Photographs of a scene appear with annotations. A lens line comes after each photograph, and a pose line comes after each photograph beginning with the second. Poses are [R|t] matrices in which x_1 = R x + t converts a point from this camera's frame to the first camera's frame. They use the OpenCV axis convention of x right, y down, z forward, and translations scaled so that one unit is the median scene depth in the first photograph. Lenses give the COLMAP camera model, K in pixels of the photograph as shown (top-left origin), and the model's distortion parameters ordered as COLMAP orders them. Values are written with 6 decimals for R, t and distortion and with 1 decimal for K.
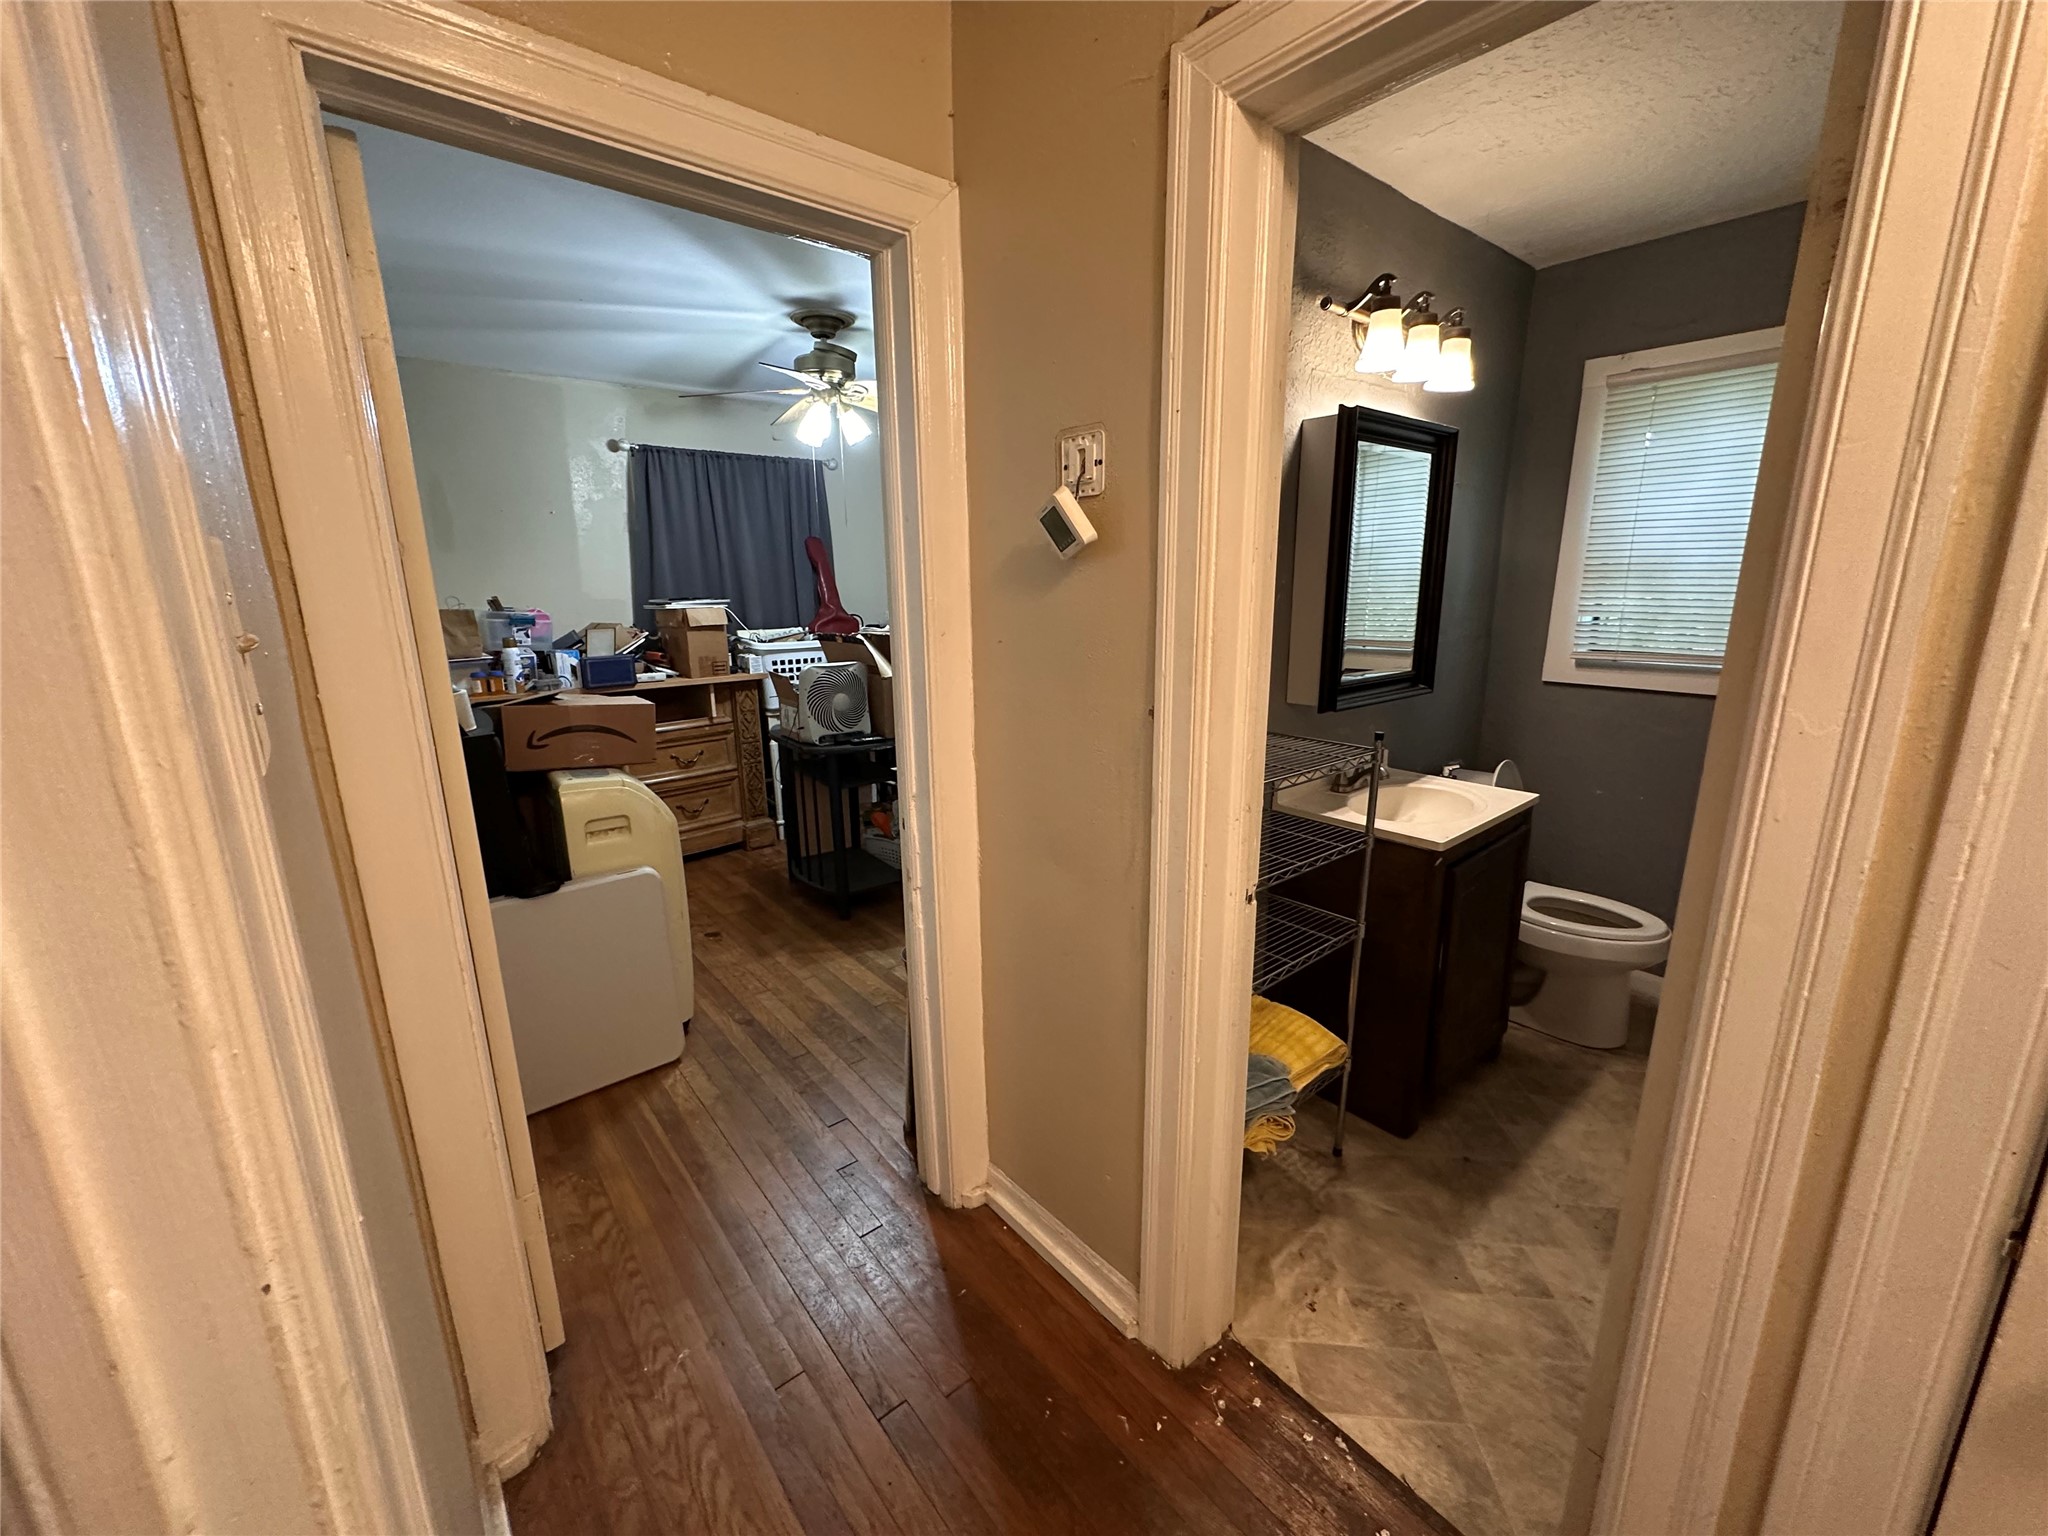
lens RADIAL K [[815.3, 0, 1022.9], [0, 815.3, 768.1], [0, 0, 1]] dist [-0.001514, 0.000027]
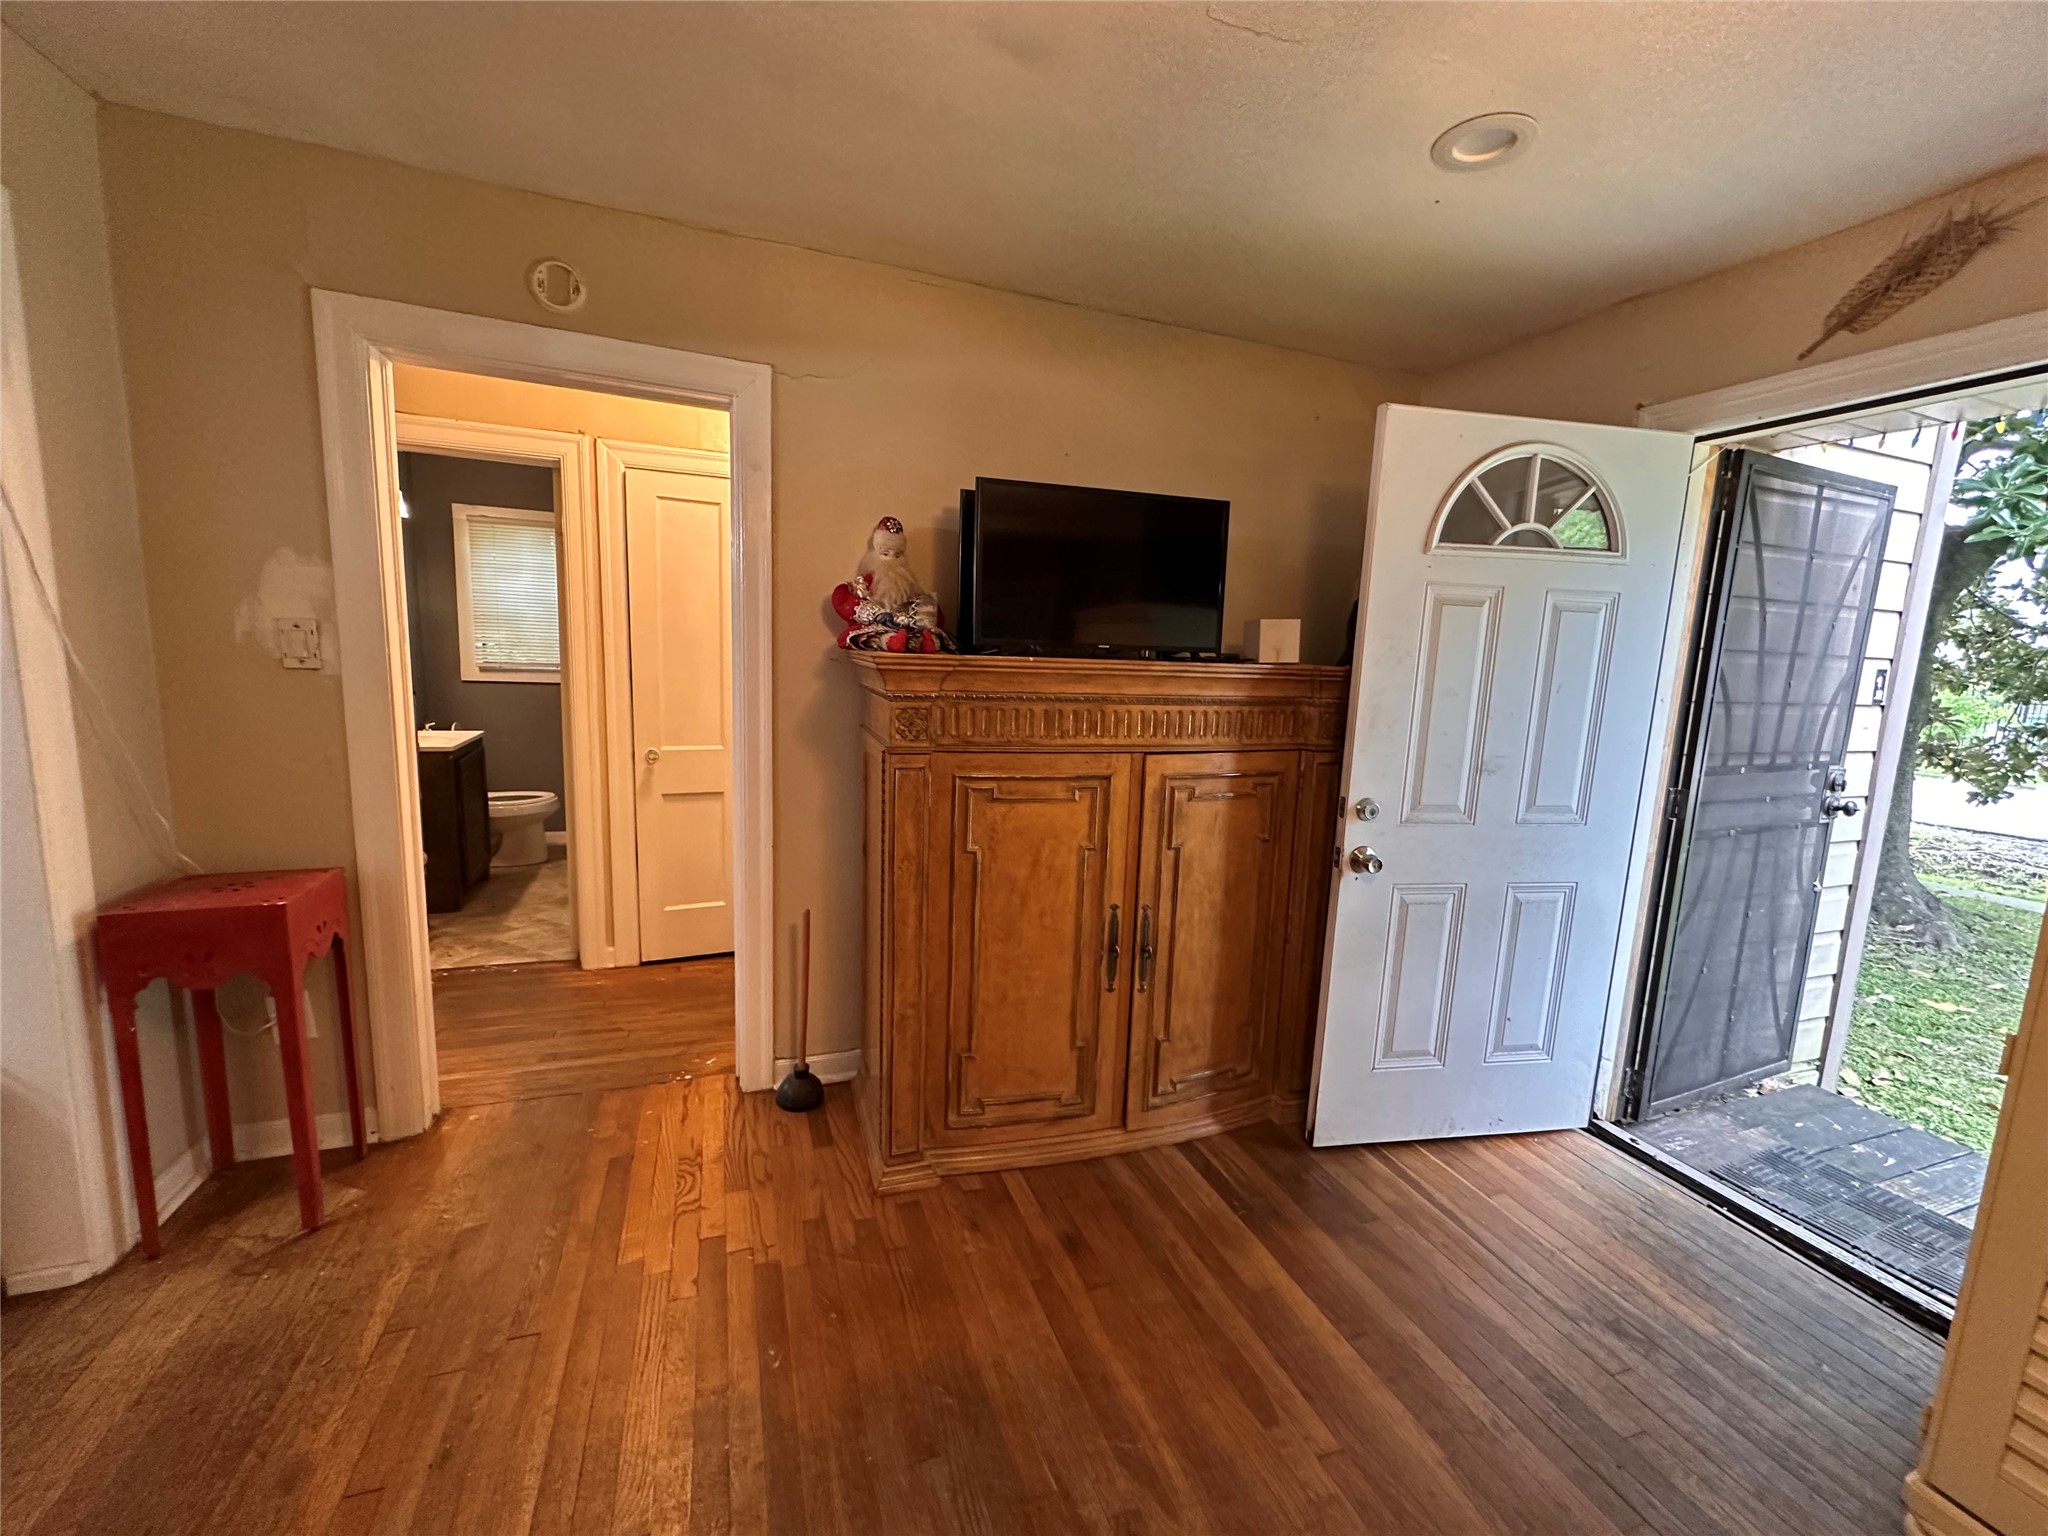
lens RADIAL K [[817.0, 0, 1022.3], [0, 817.0, 768.7], [0, 0, 1]] dist [-0.001457, 0.000314]
pose [[0.322794, -0.112732, 0.939732, -0.559788], [0.171126, 0.983469, 0.059197, 0.159489], [-0.930870, 0.141704, 0.336749, -0.592459]]
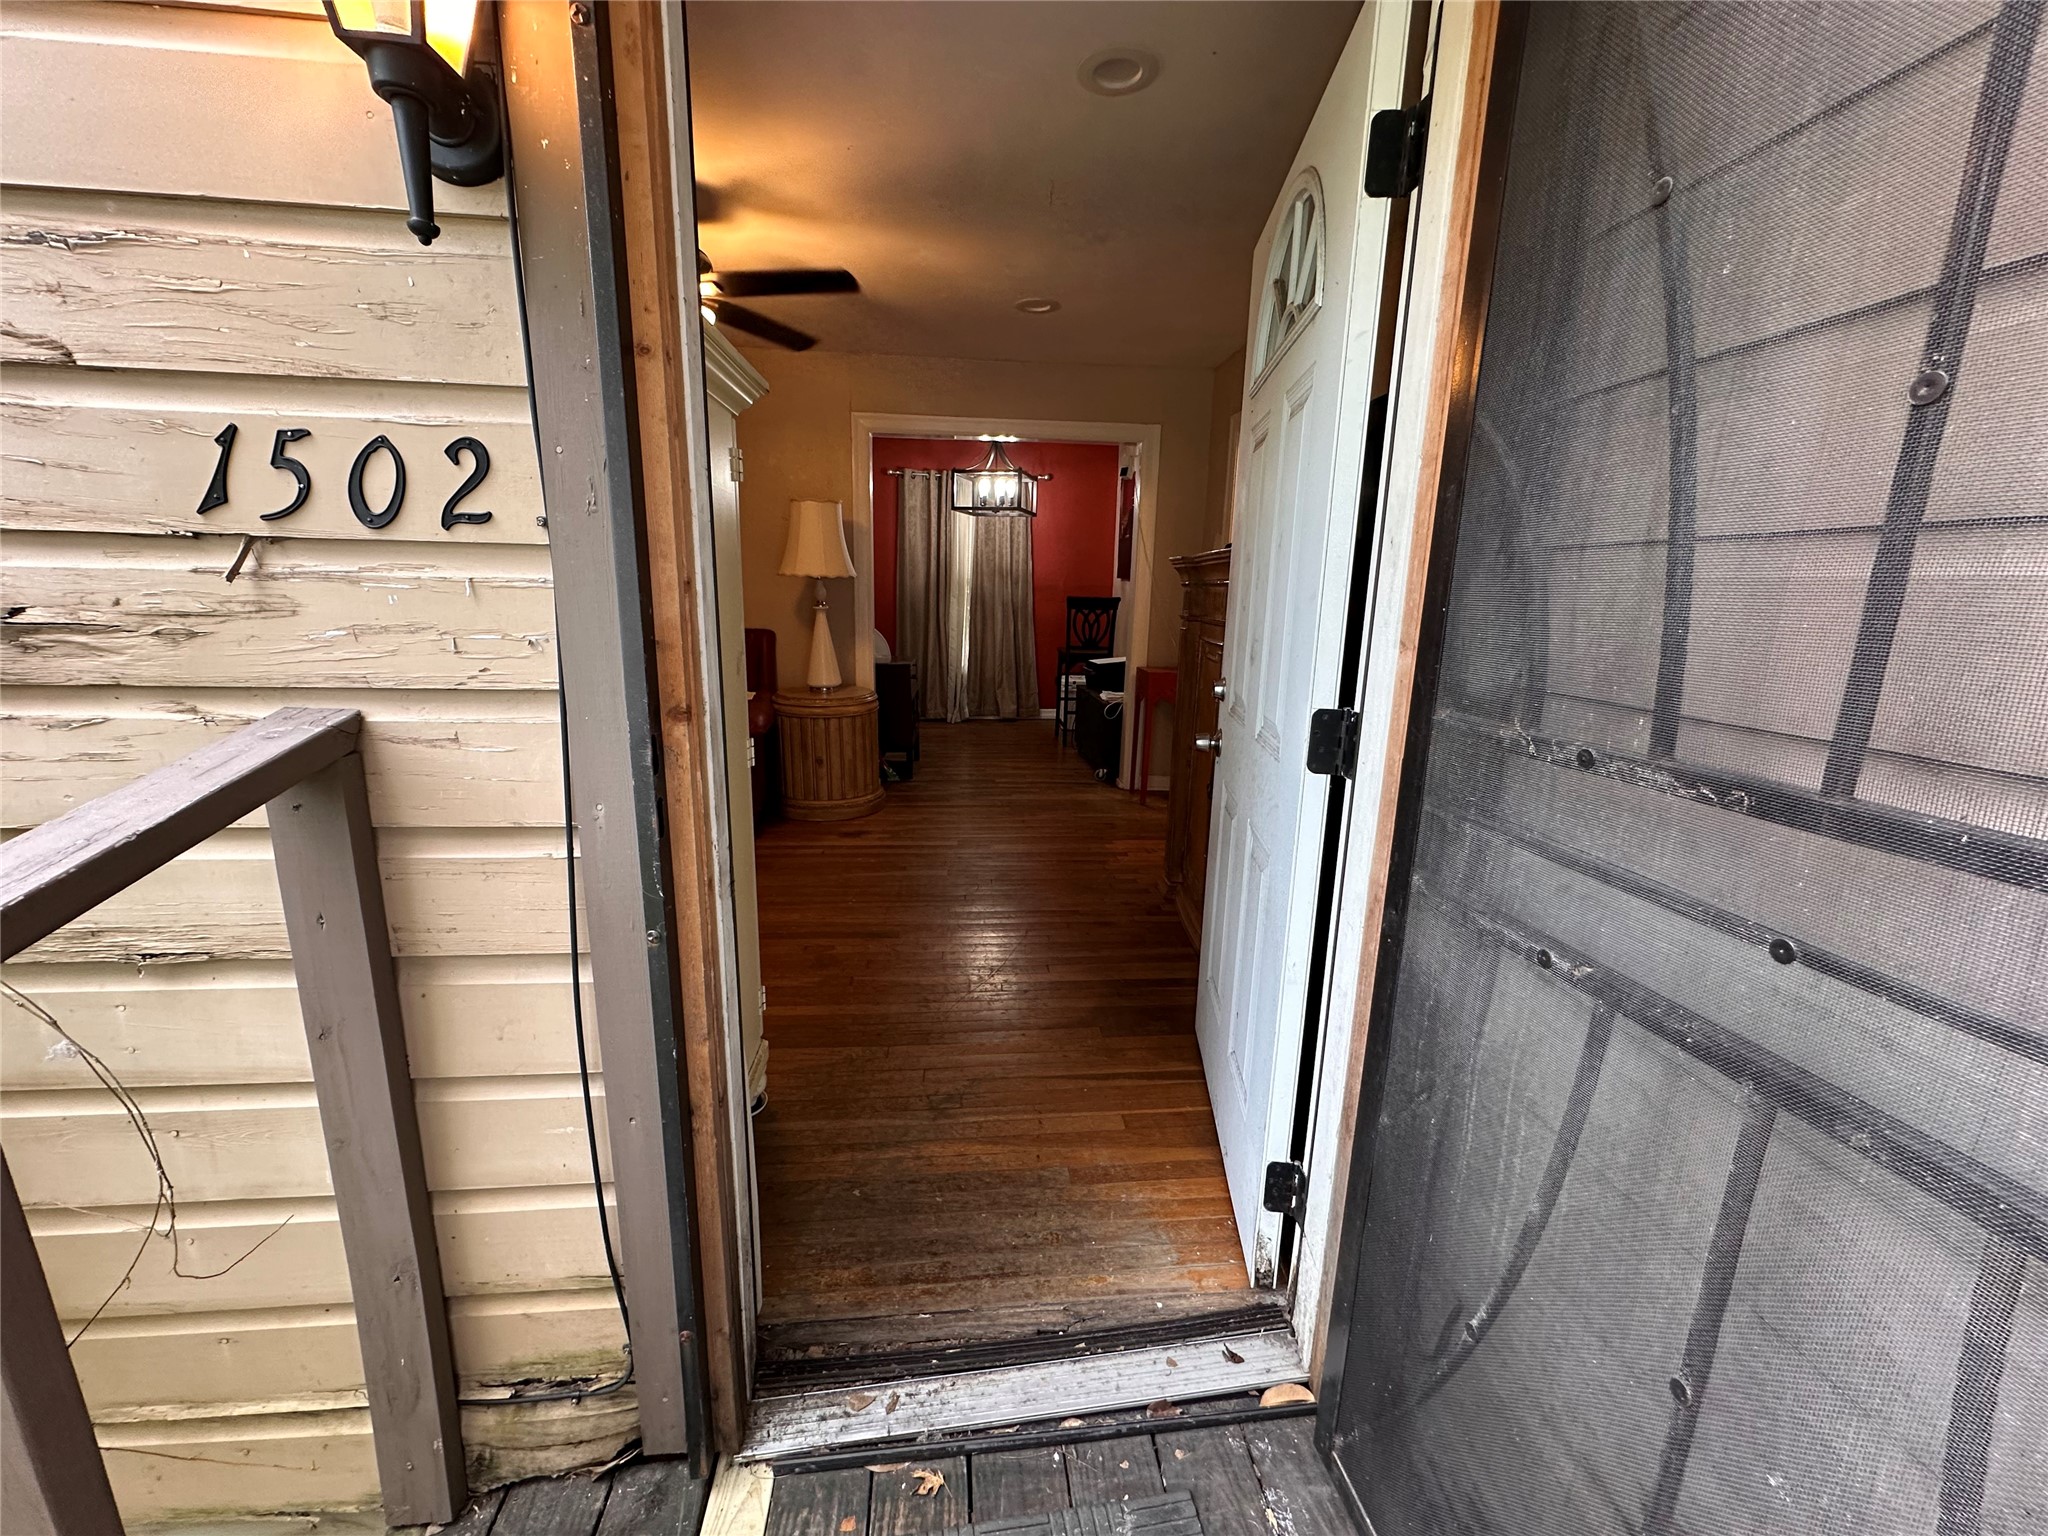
lens RADIAL K [[819.4, 0, 1019.5], [0, 819.4, 771.9], [0, 0, 1]] dist [-0.000607, 0.000054]
pose [[0.826085, 0.158293, -0.540857, 0.379353], [-0.162213, 0.985912, 0.040789, 0.343488], [0.539694, 0.054039, 0.840125, -1.242875]]
